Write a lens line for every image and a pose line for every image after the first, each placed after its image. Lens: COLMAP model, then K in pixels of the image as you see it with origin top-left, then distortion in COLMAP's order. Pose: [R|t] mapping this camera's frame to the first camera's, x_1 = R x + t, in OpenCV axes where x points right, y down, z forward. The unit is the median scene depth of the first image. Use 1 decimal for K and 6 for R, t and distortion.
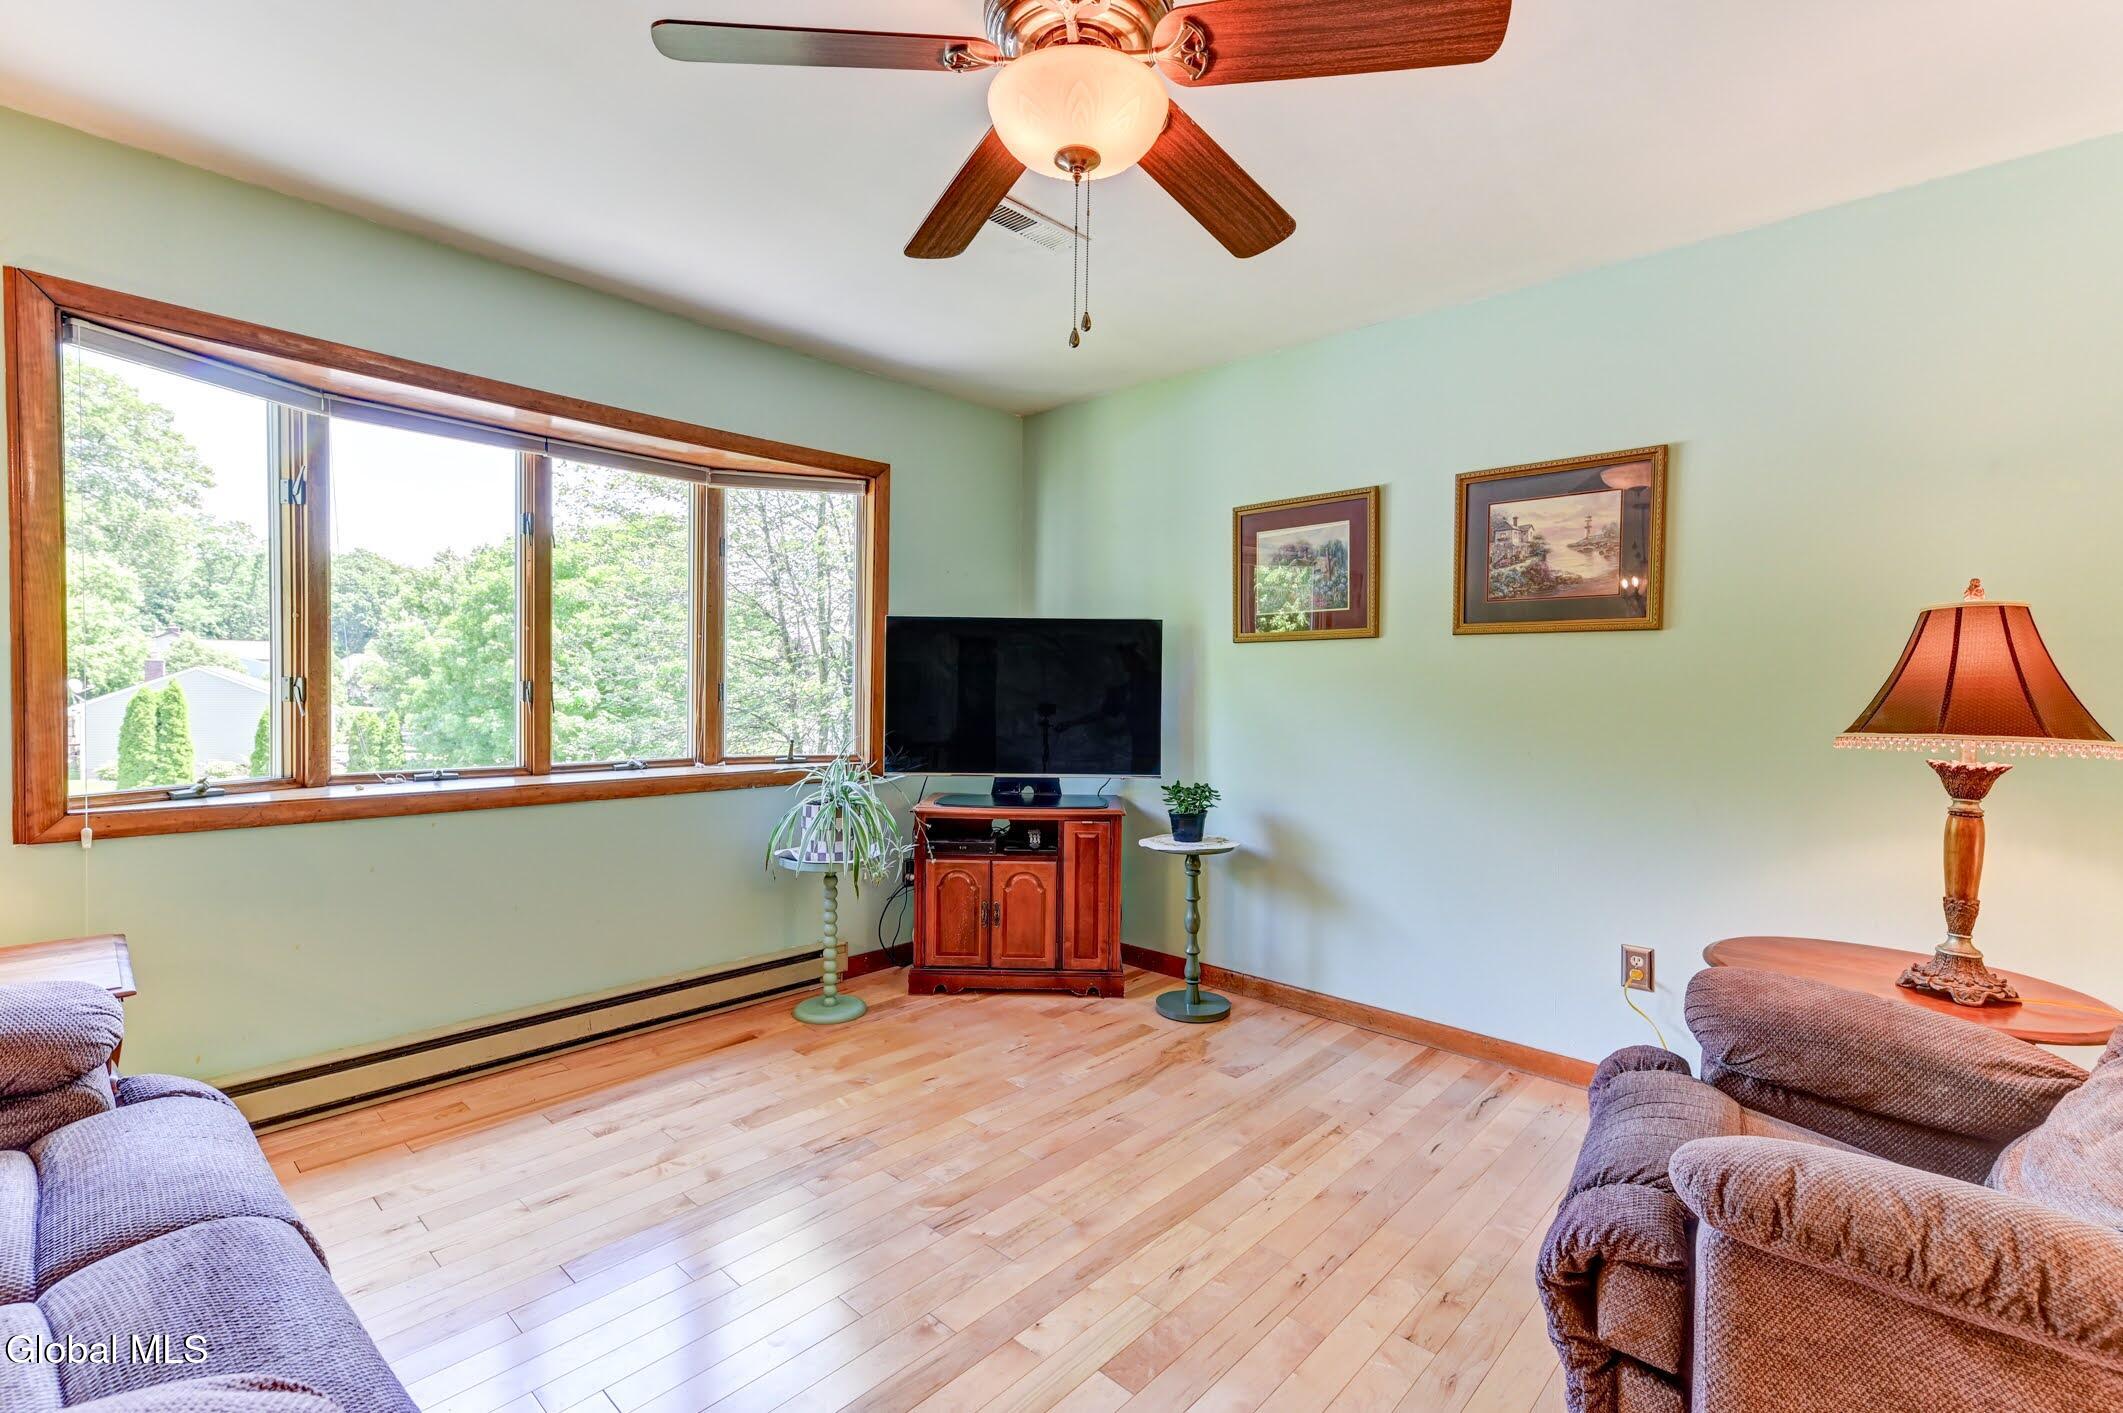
lens RADIAL K [[935.2, 0, 1061.5], [0, 935.2, 706.5], [0, 0, 1]] dist [0.000249, -0.000091]
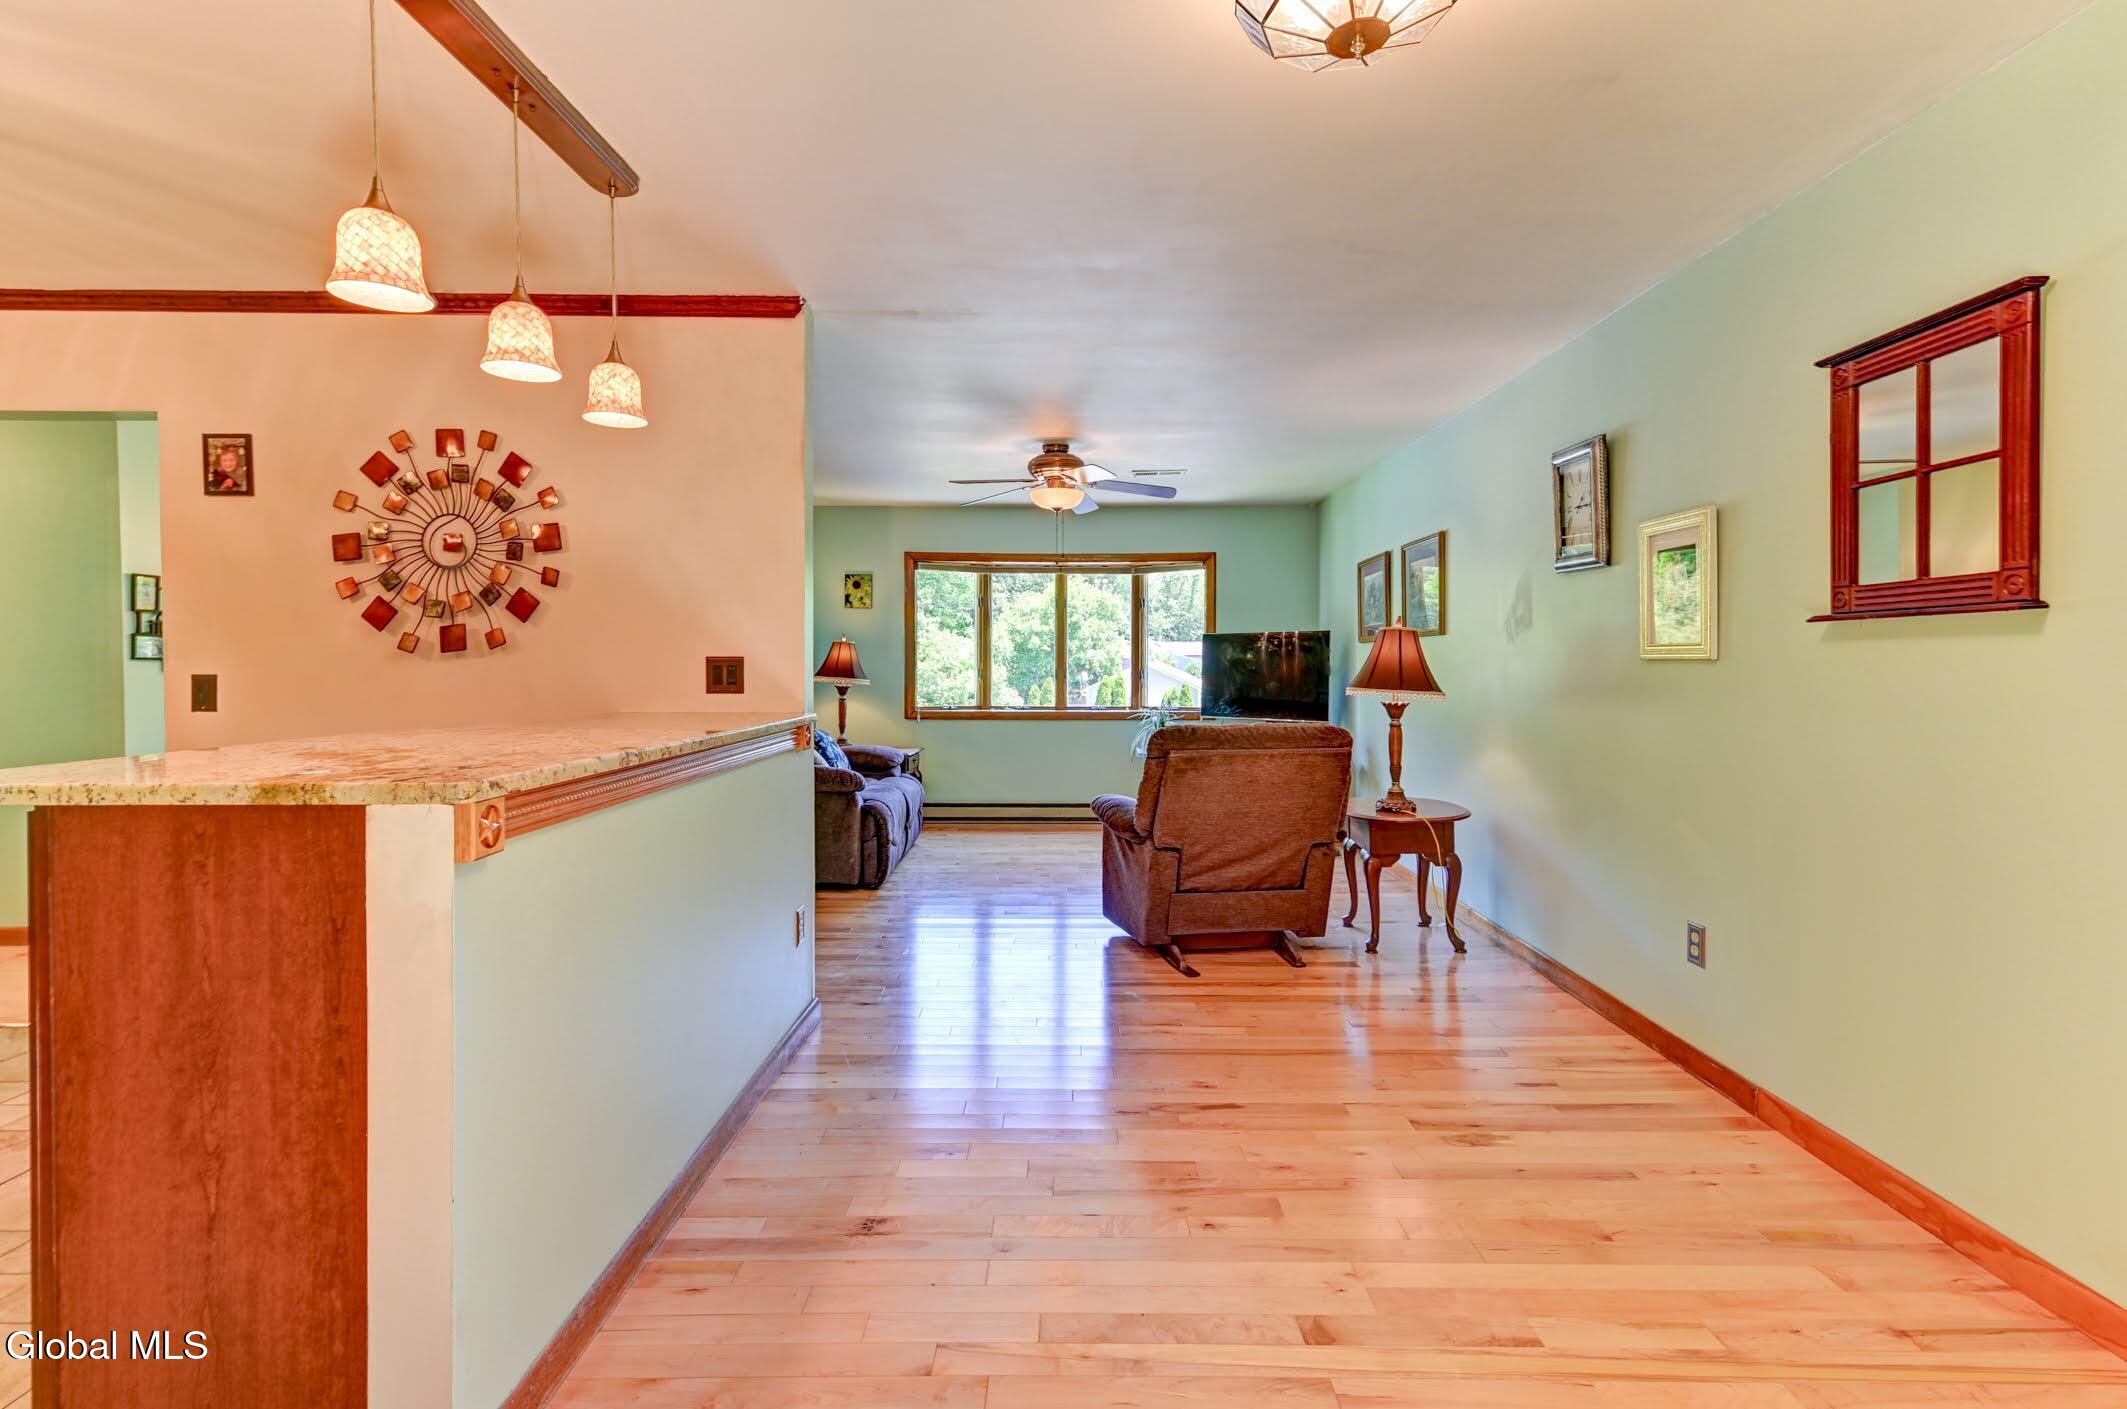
lens RADIAL K [[936.9, 0, 1063.5], [0, 936.9, 704.5], [0, 0, 1]] dist [0.000249, -0.000091]
pose [[0.681417, 0.016674, -0.731705, 1.042590], [-0.008611, 0.999854, 0.014766, 0.021455], [0.731844, -0.003761, 0.681461, -0.531404]]
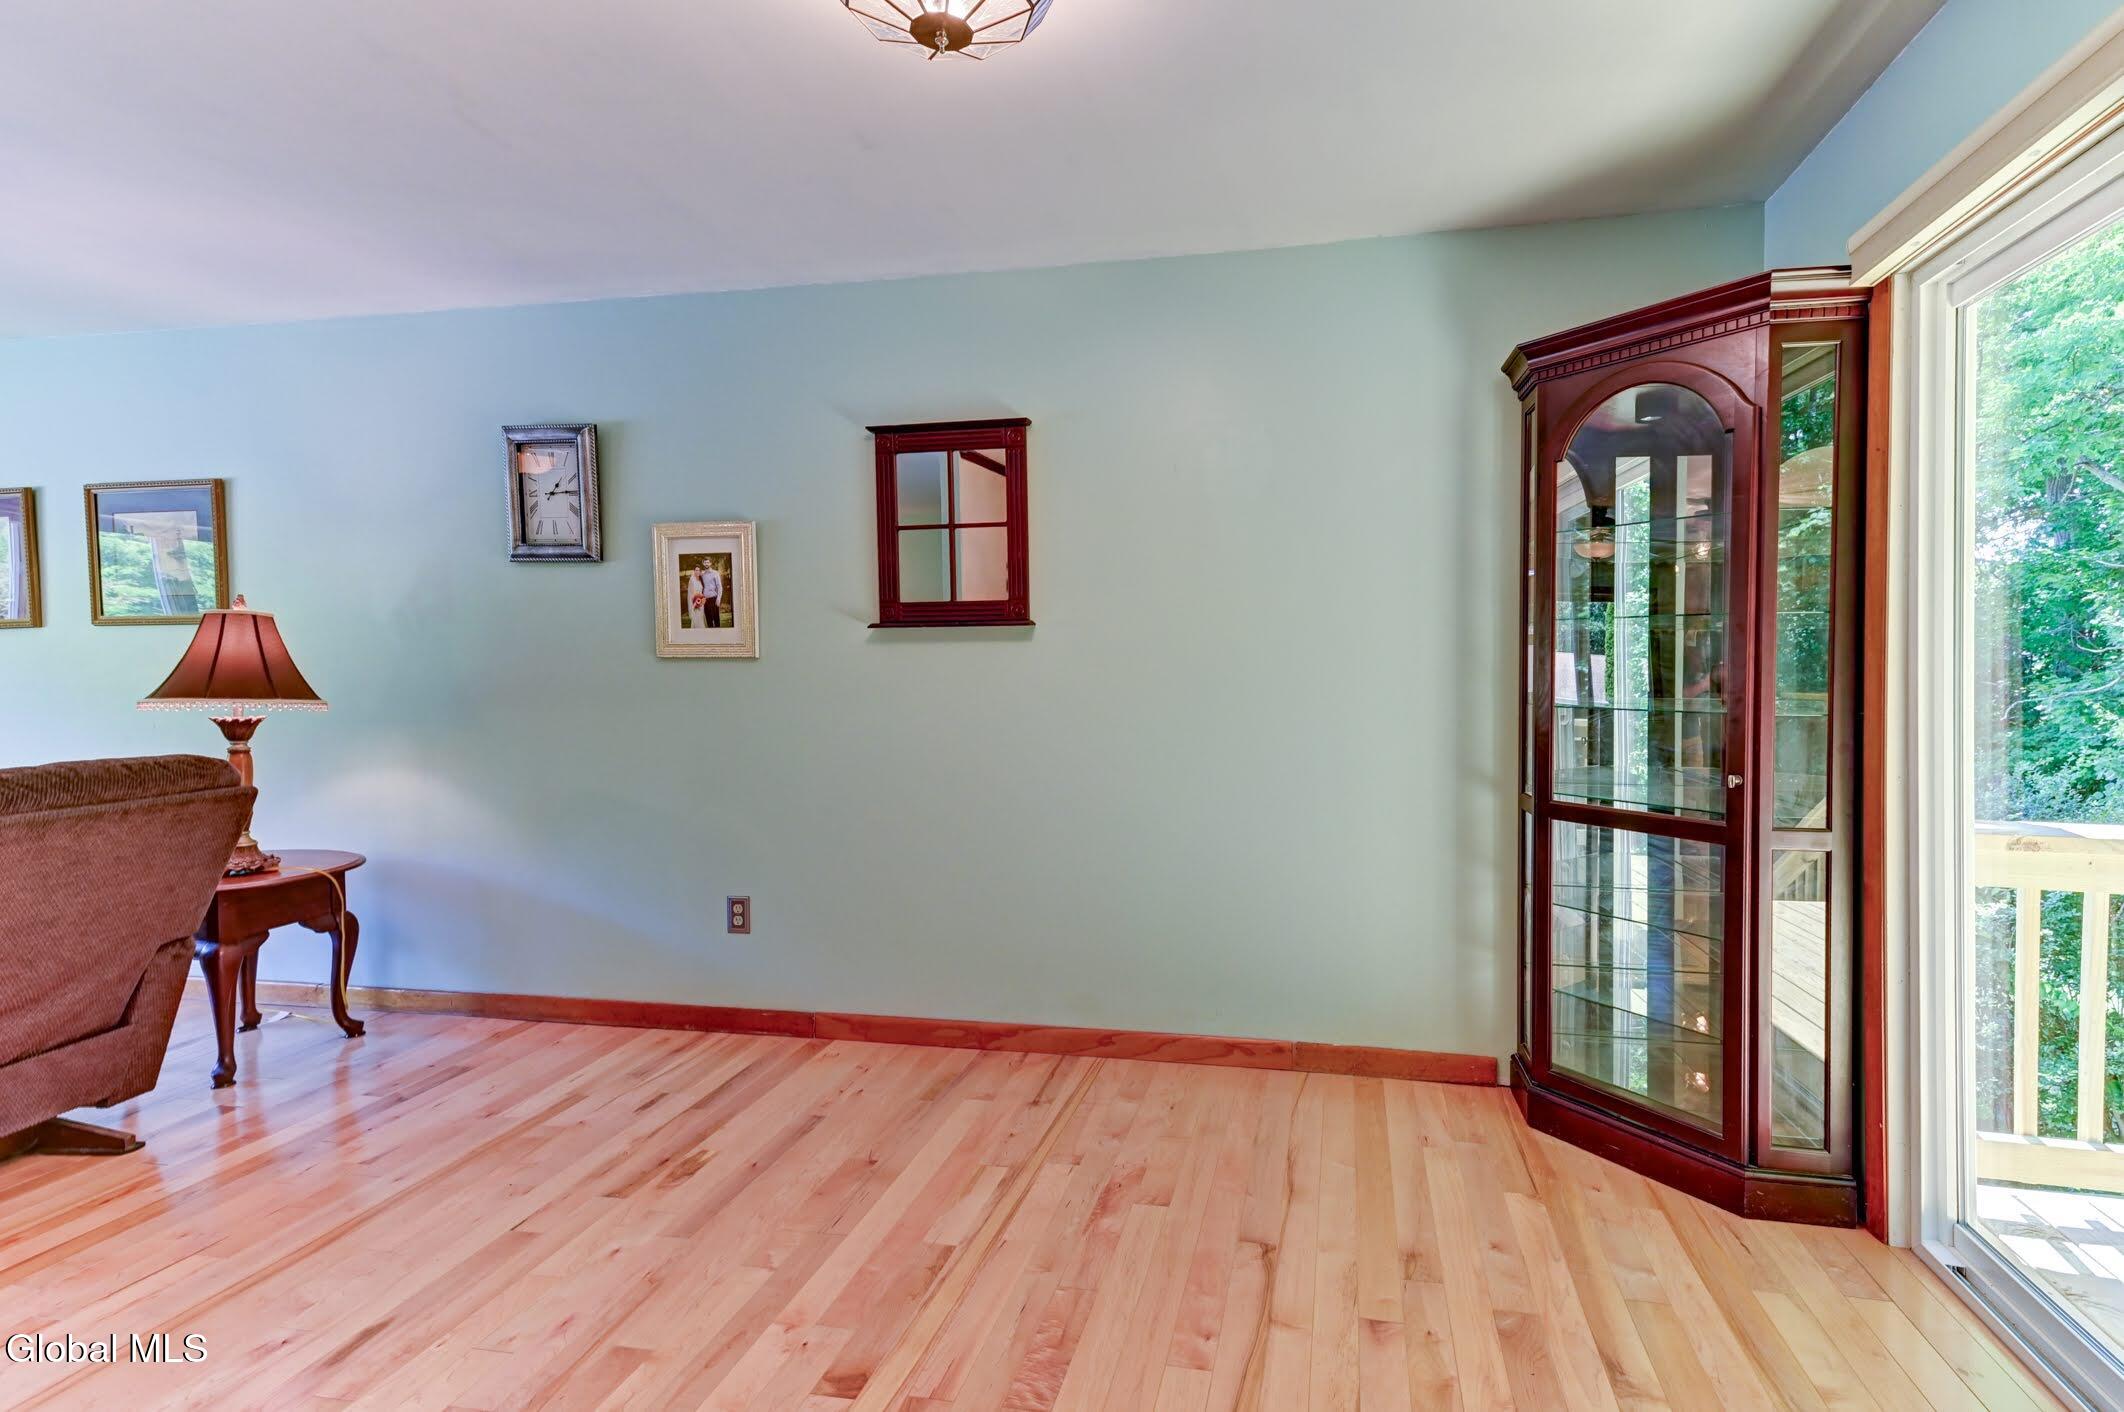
lens RADIAL K [[1017.9, 0, 1062.0], [0, 1017.9, 706.0], [0, 0, 1]] dist [0.016870, -0.000365]
pose [[0.853321, -0.036011, 0.520141, 0.637608], [0.031083, 0.999351, 0.018194, 0.027423], [-0.520459, 0.000643, 0.853886, -0.571178]]
